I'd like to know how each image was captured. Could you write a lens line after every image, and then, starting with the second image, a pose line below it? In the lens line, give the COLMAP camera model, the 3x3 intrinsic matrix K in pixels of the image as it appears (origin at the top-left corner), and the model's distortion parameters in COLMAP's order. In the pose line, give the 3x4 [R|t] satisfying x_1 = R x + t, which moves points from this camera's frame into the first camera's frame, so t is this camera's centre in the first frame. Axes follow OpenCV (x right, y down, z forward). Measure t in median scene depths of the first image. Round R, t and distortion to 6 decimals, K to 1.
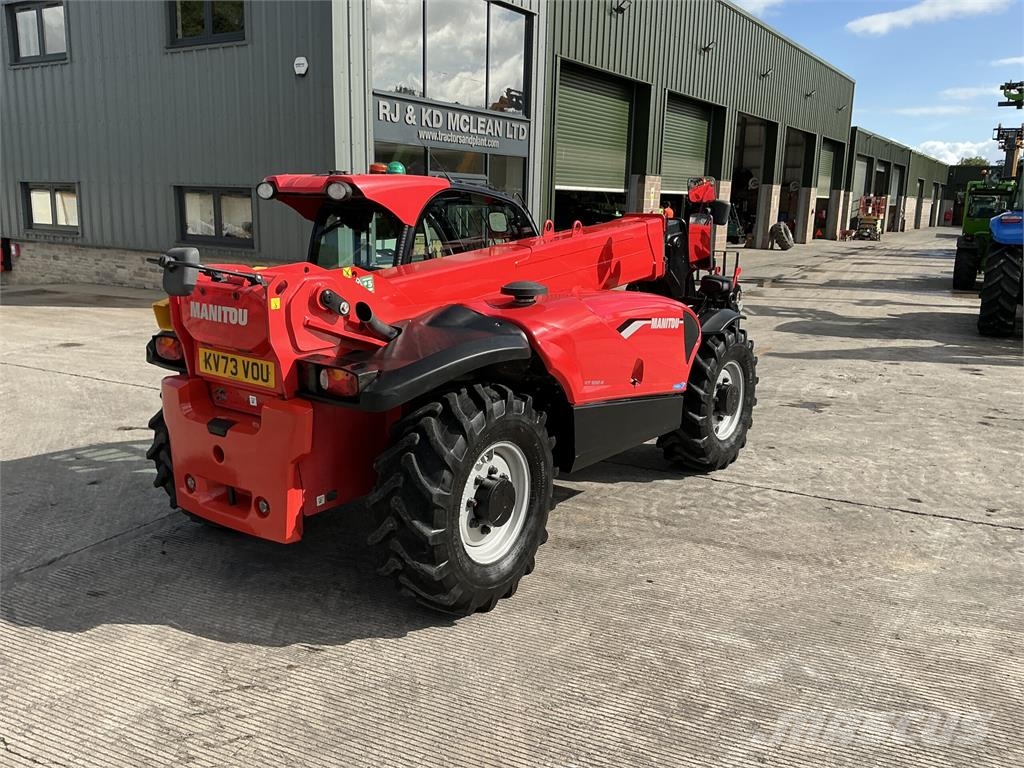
lens RADIAL K [[849.3, 0, 512.0], [0, 849.3, 384.0], [0, 0, 1]] dist [0.130914, -0.268125]
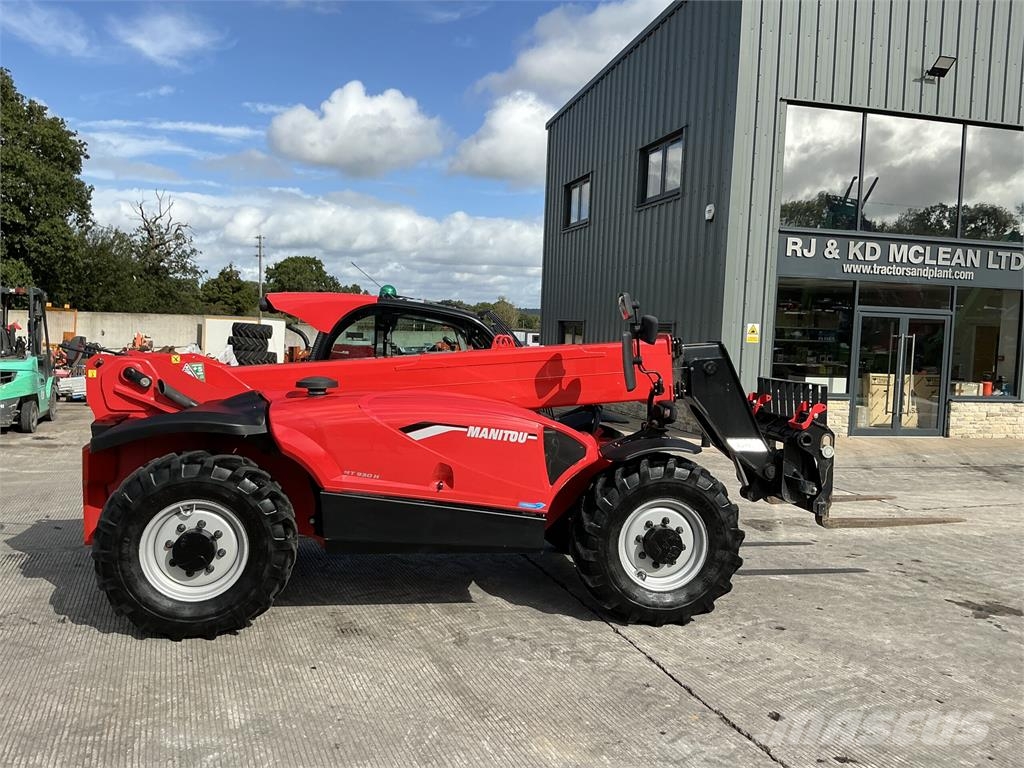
lens RADIAL K [[849.3, 0, 512.0], [0, 849.3, 384.0], [0, 0, 1]] dist [0.130914, -0.268125]
pose [[0.721899, 0.052607, -0.689996, 0.783630], [-0.166121, 0.981123, -0.098999, -0.031750], [0.671763, 0.186091, 0.717011, 0.268008]]
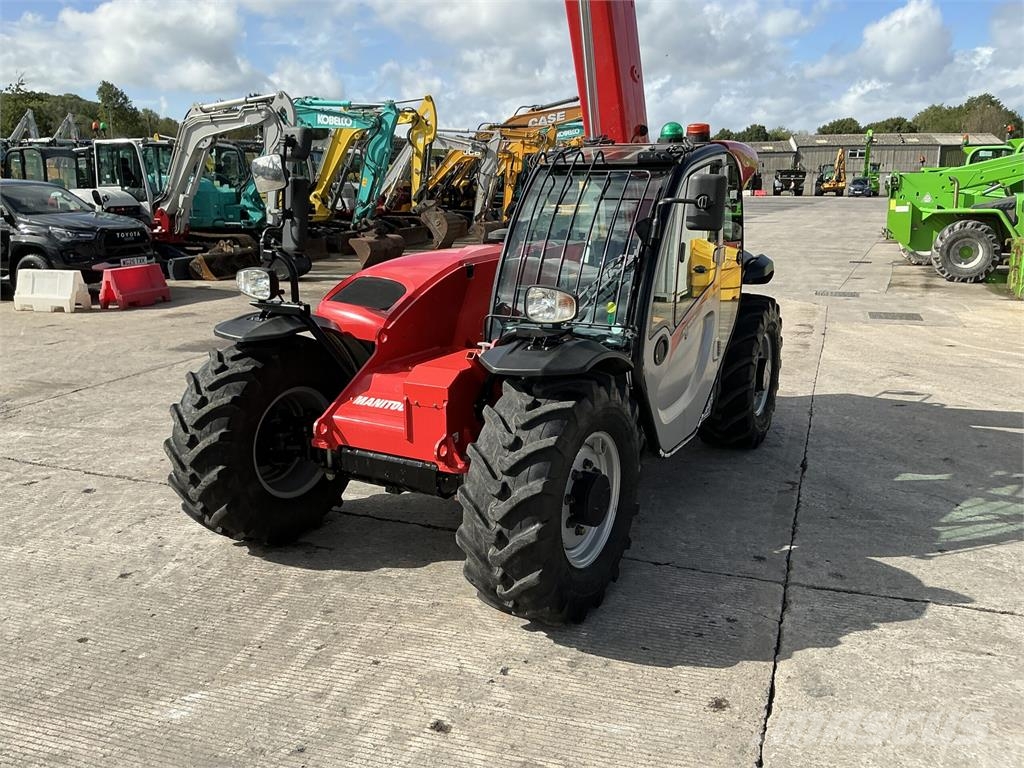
lens RADIAL K [[849.3, 0, 512.0], [0, 849.3, 384.0], [0, 0, 1]] dist [0.130914, -0.268125]
pose [[-0.993919, 0.012220, -0.109438, 0.121284], [-0.035635, 0.904655, 0.424653, -0.365035], [0.104193, 0.425970, -0.898717, 1.790555]]
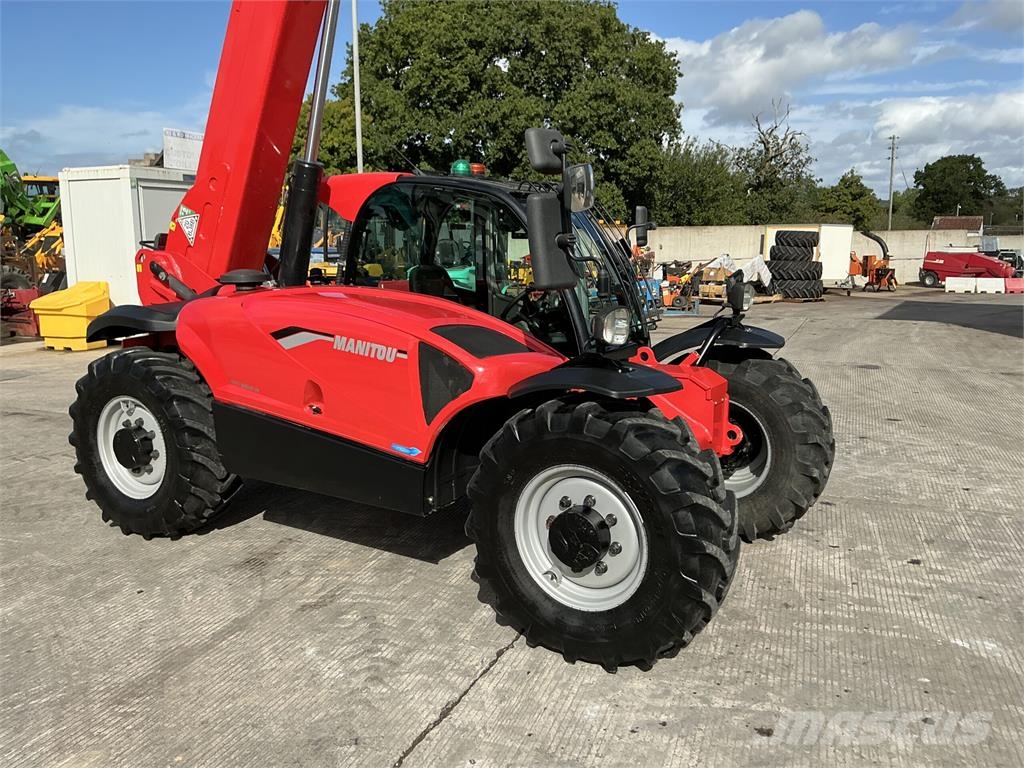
lens RADIAL K [[849.3, 0, 512.0], [0, 849.3, 384.0], [0, 0, 1]] dist [0.130914, -0.268125]
pose [[0.073173, 0.155473, -0.985126, 0.818439], [-0.201546, 0.969699, 0.138068, -0.150876], [0.976742, 0.188445, 0.102290, 0.953550]]
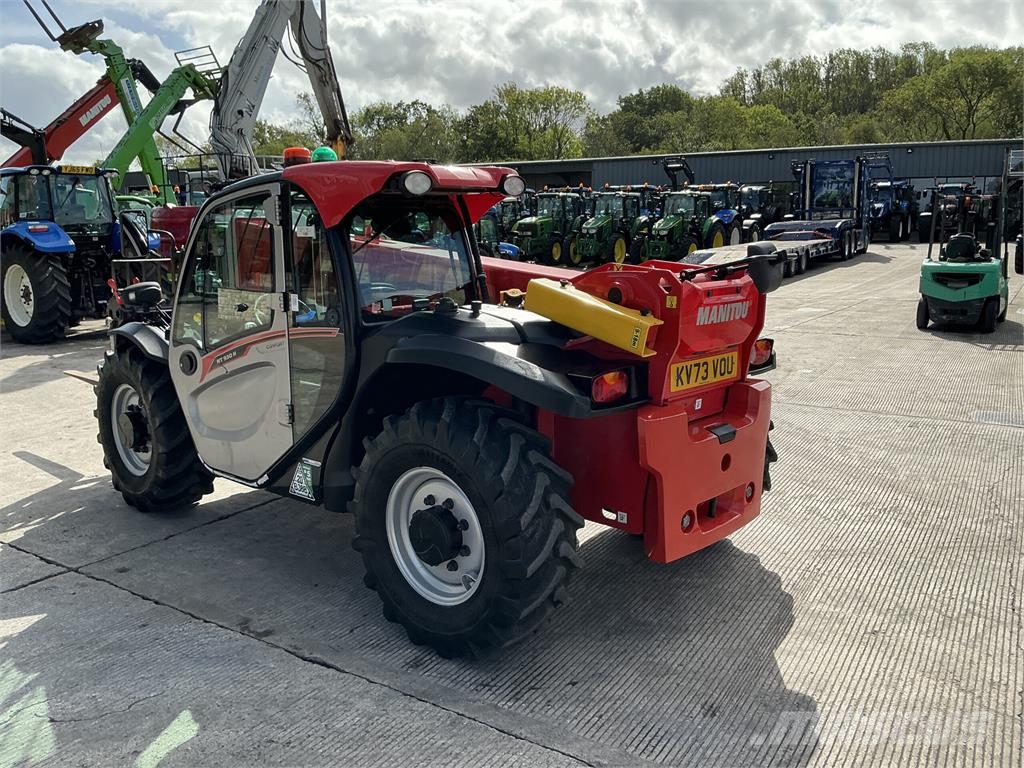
lens RADIAL K [[849.3, 0, 512.0], [0, 849.3, 384.0], [0, 0, 1]] dist [0.130914, -0.268125]
pose [[0.116383, -0.196379, 0.973596, -0.854739], [0.215966, 0.961807, 0.168185, -0.141657], [-0.969440, 0.190690, 0.154349, 0.720401]]
